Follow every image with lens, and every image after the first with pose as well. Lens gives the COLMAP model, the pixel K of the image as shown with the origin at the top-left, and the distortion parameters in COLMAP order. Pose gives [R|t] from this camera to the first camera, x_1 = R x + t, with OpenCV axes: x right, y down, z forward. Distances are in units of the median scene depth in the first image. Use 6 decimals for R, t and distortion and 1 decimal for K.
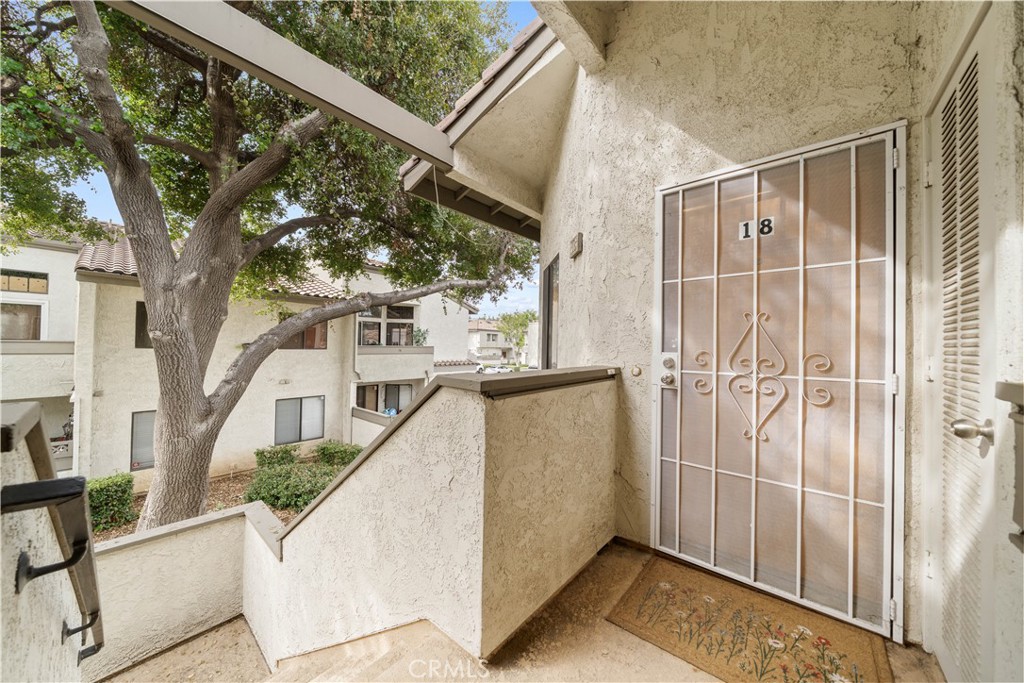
lens RADIAL K [[347.2, 0, 510.7], [0, 347.2, 342.1], [0, 0, 1]] dist [-0.009268, 0.000393]
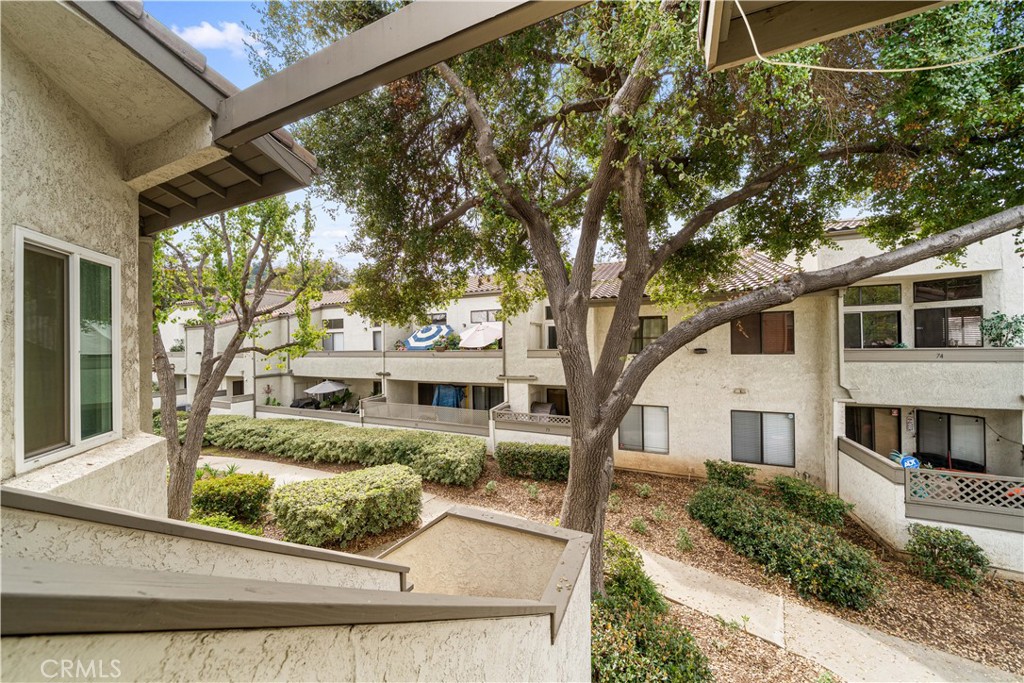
lens RADIAL K [[347.2, 0, 510.7], [0, 347.2, 340.9], [0, 0, 1]] dist [-0.009268, 0.000393]
pose [[0.281333, -0.028919, -0.959174, 0.036072], [0.028062, 0.999366, -0.021899, -0.011327], [0.959200, -0.020755, 0.281966, 0.208565]]
